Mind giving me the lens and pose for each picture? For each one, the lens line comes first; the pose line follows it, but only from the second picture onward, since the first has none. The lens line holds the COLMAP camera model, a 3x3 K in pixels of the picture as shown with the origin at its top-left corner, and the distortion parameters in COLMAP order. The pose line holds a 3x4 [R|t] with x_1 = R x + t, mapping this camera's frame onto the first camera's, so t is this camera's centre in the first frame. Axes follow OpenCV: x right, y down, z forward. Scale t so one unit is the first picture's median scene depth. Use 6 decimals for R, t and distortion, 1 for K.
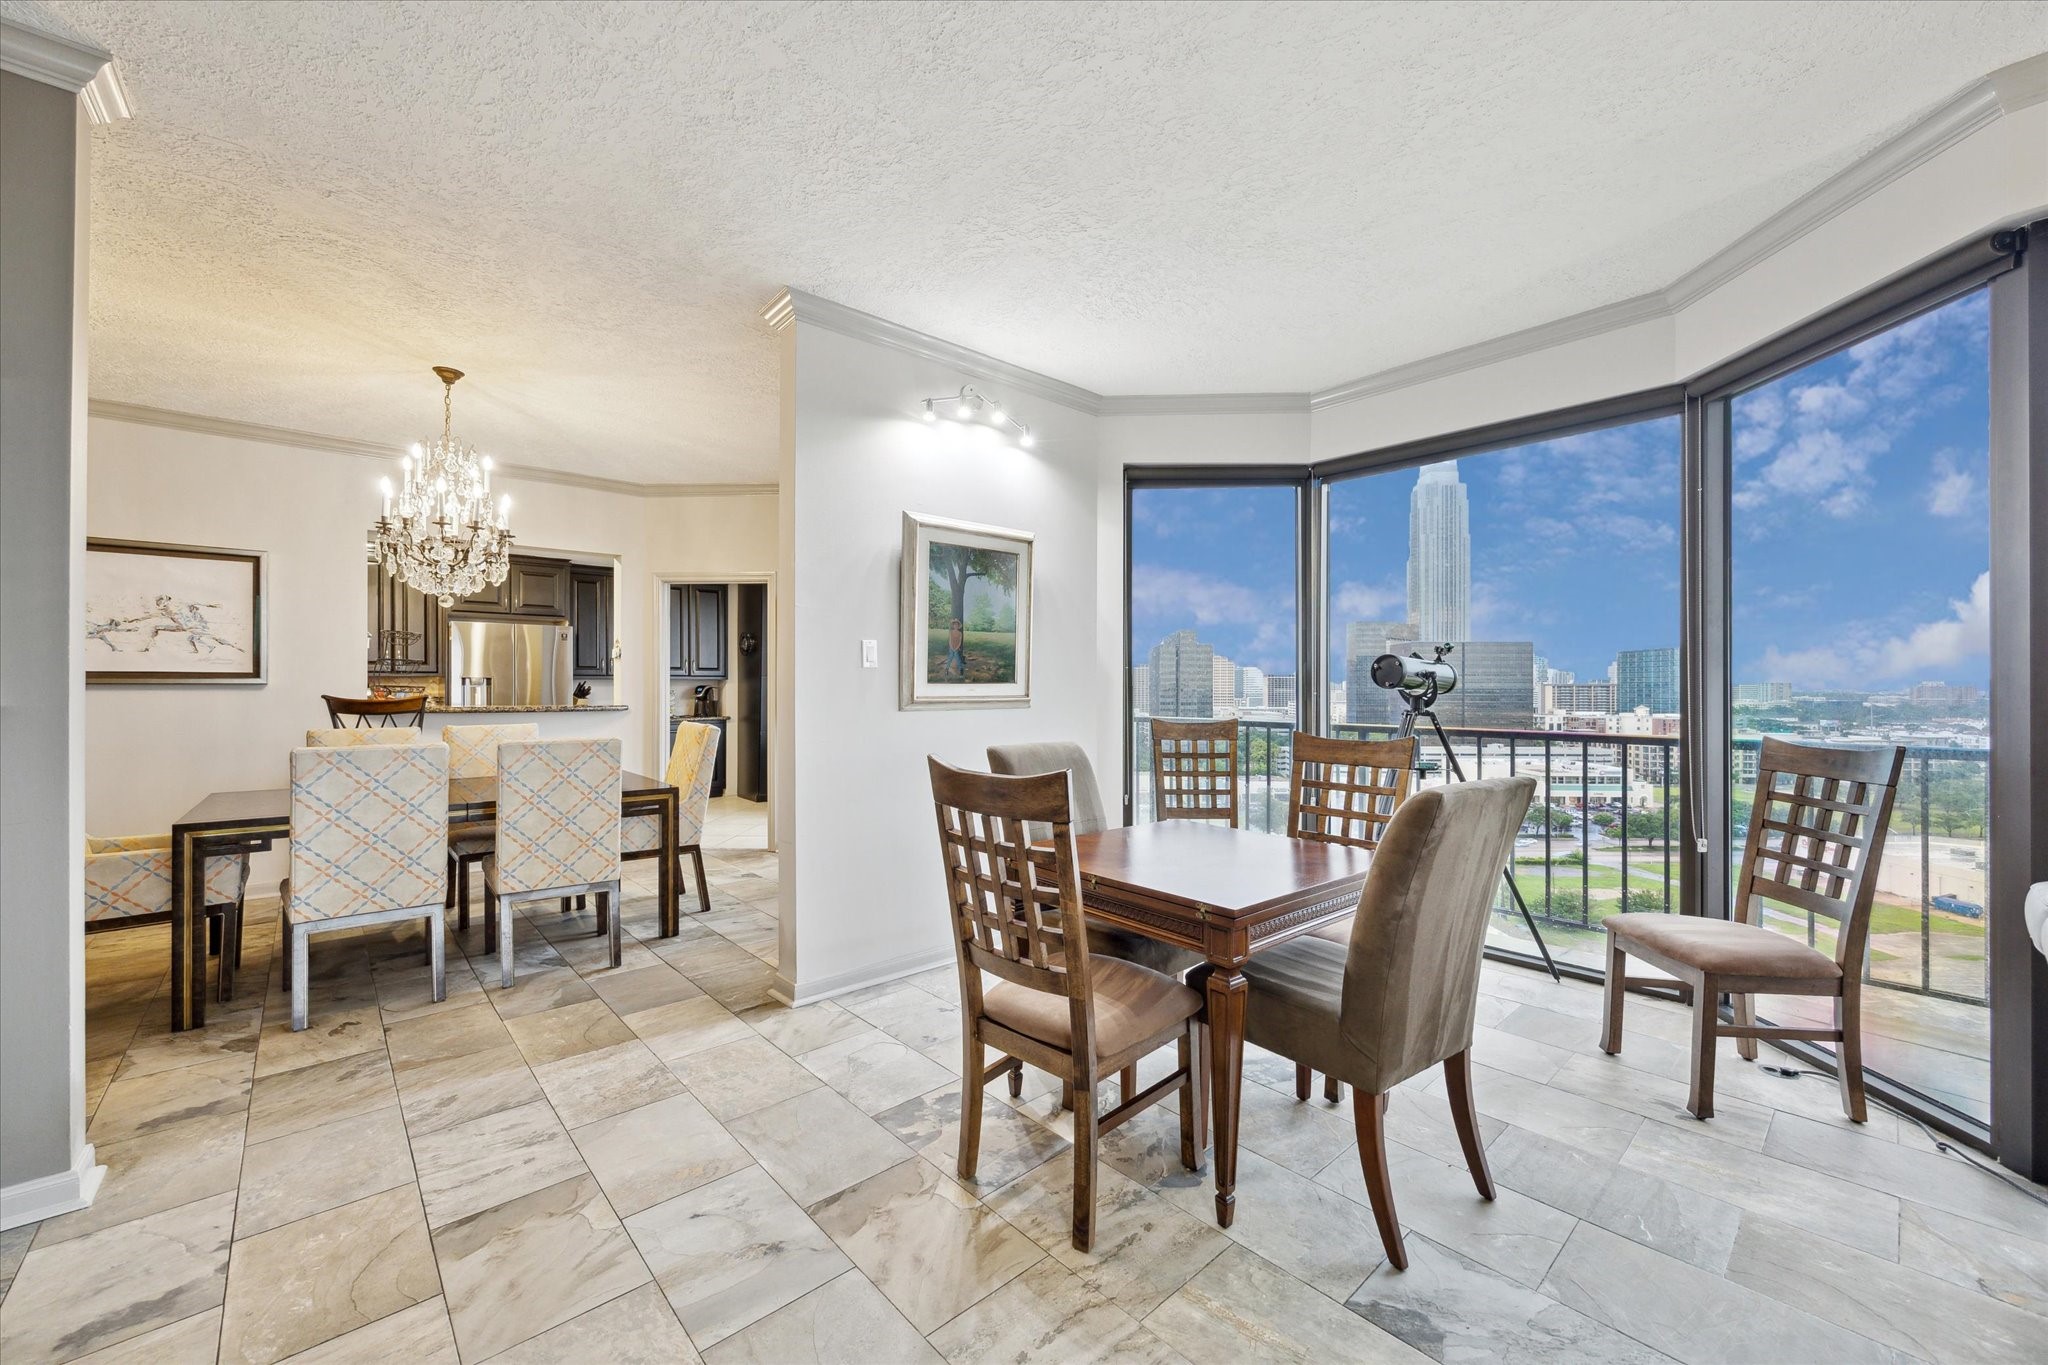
lens RADIAL K [[794.5, 0, 1023.5], [0, 794.5, 690.4], [0, 0, 1]] dist [-0.001334, -0.000449]
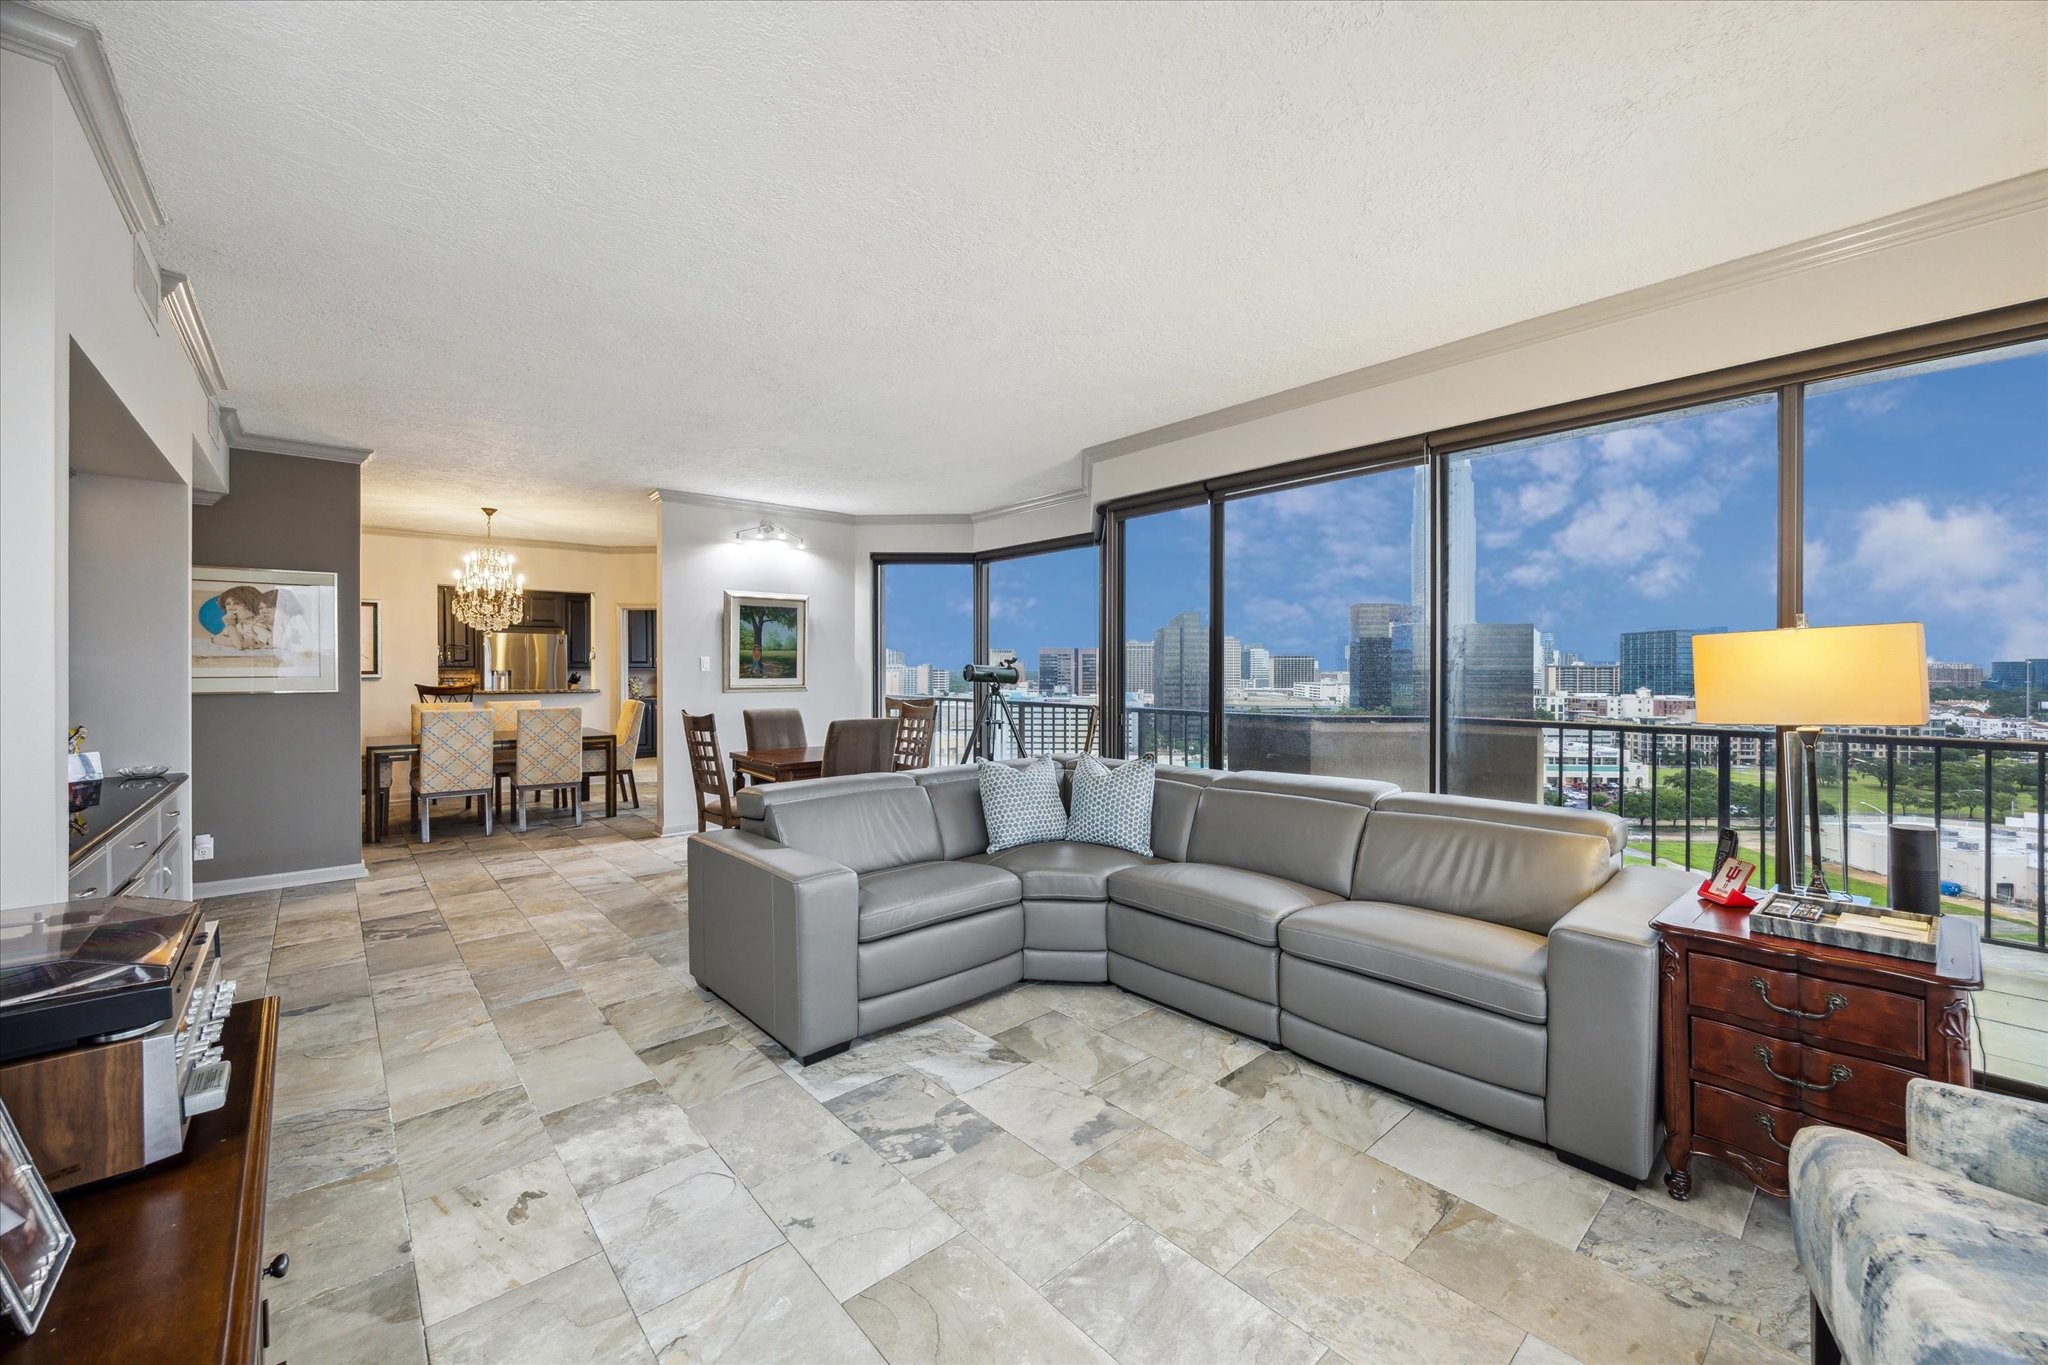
lens RADIAL K [[794.5, 0, 1023.5], [0, 794.5, 678.6], [0, 0, 1]] dist [-0.001334, -0.000449]
pose [[0.999911, -0.000447, -0.013364, 0.481570], [0.000556, 0.999967, 0.008142, -0.020409], [0.013359, -0.008149, 0.999878, -0.740376]]
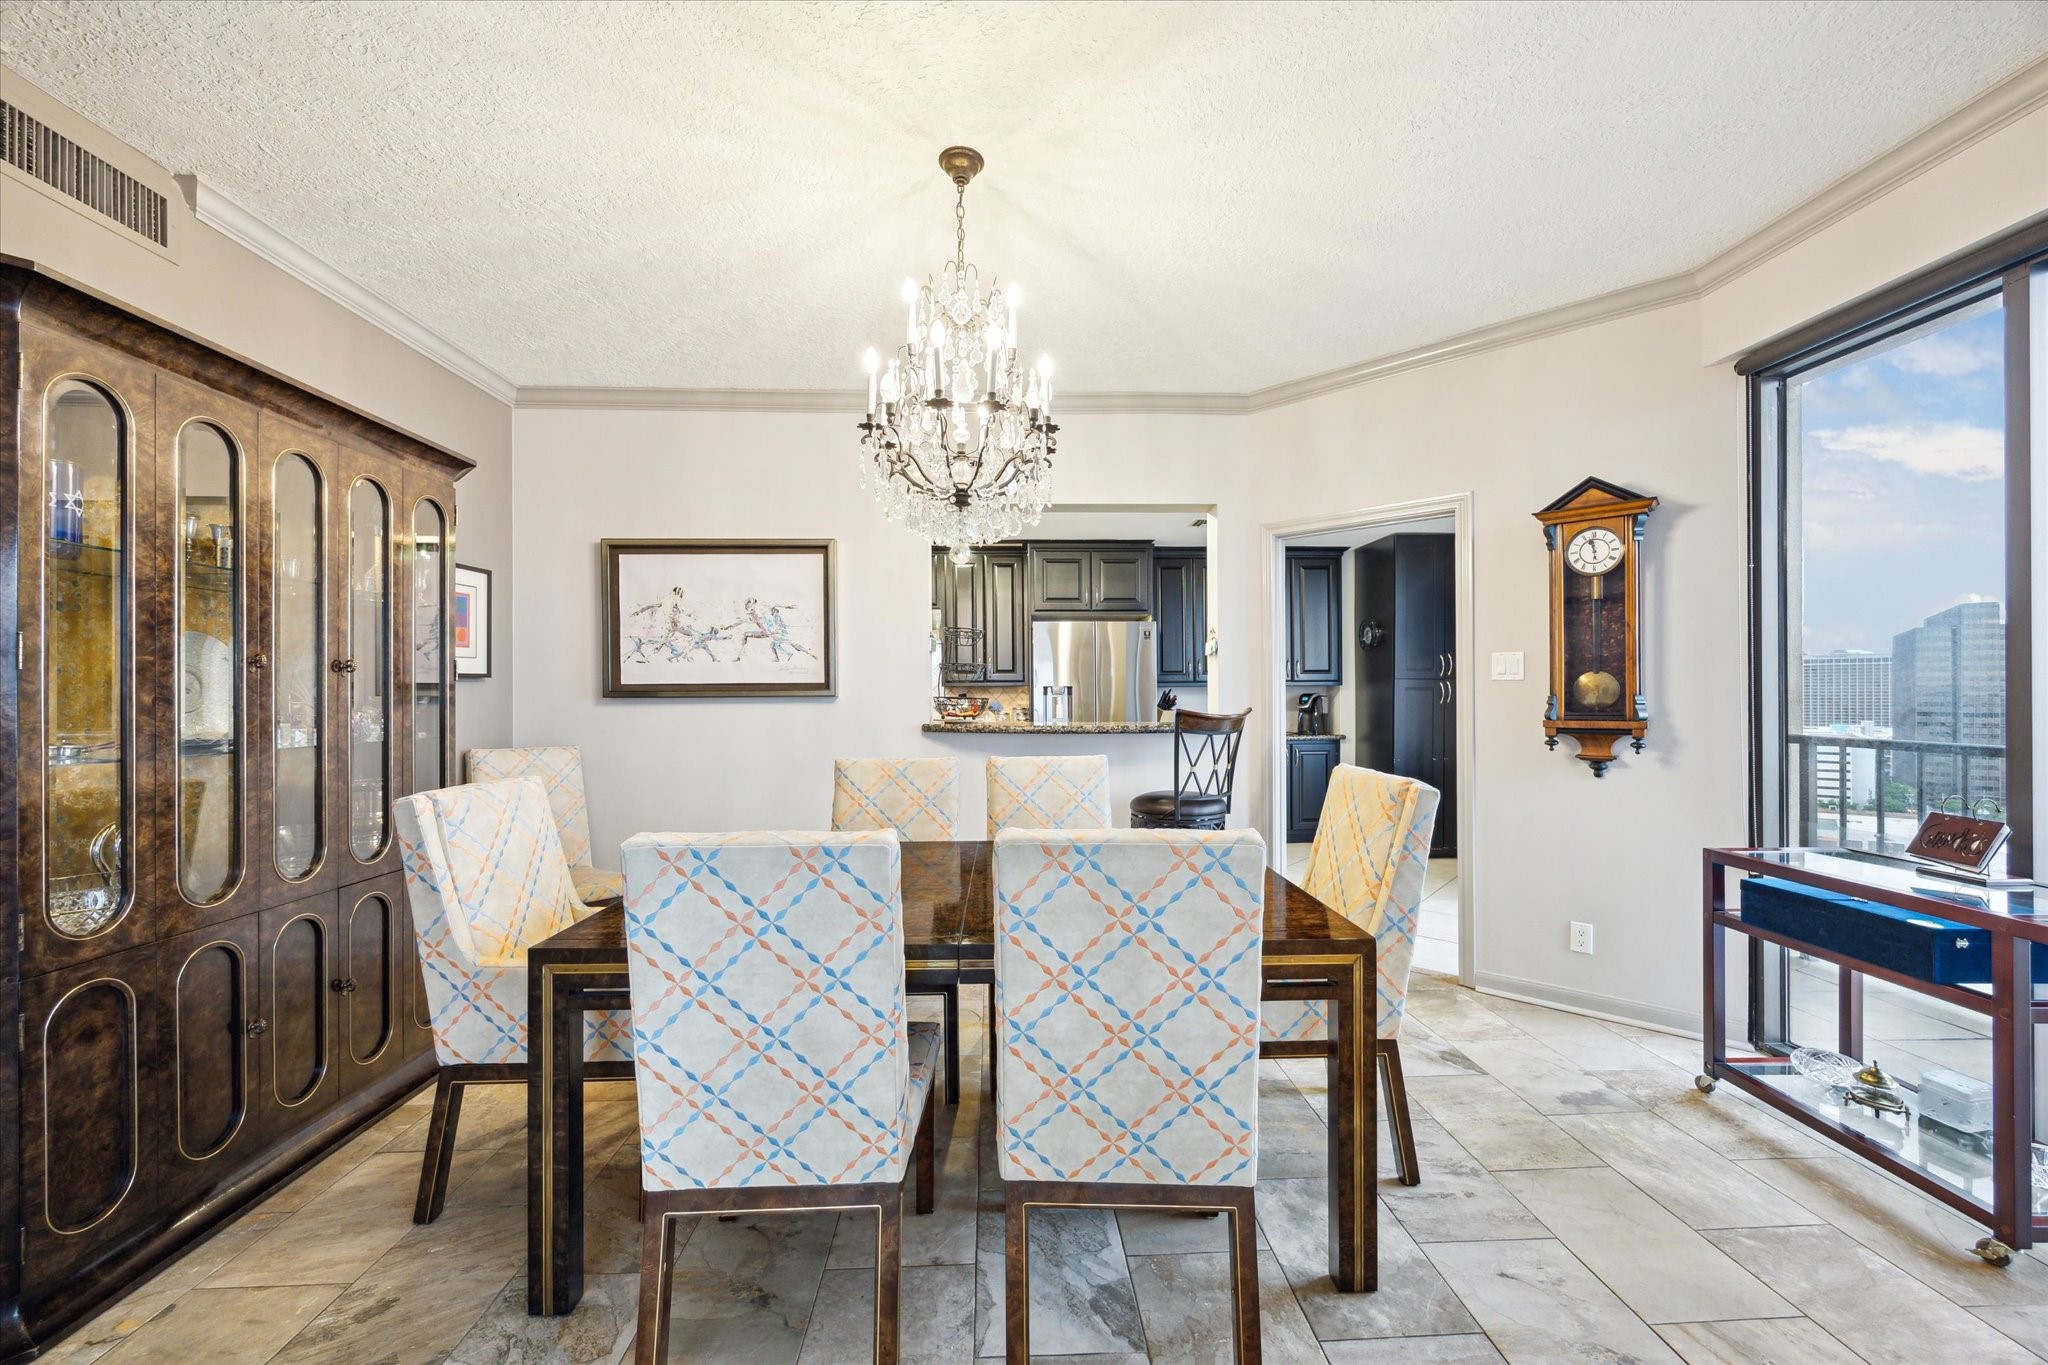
lens RADIAL K [[794.5, 0, 1024.0], [0, 794.5, 692.8], [0, 0, 1]] dist [-0.001334, -0.000449]
pose [[0.773845, -0.007767, -0.633328, -0.288973], [0.004175, 0.999966, -0.007163, -0.005509], [0.633361, 0.002899, 0.773851, 0.517744]]
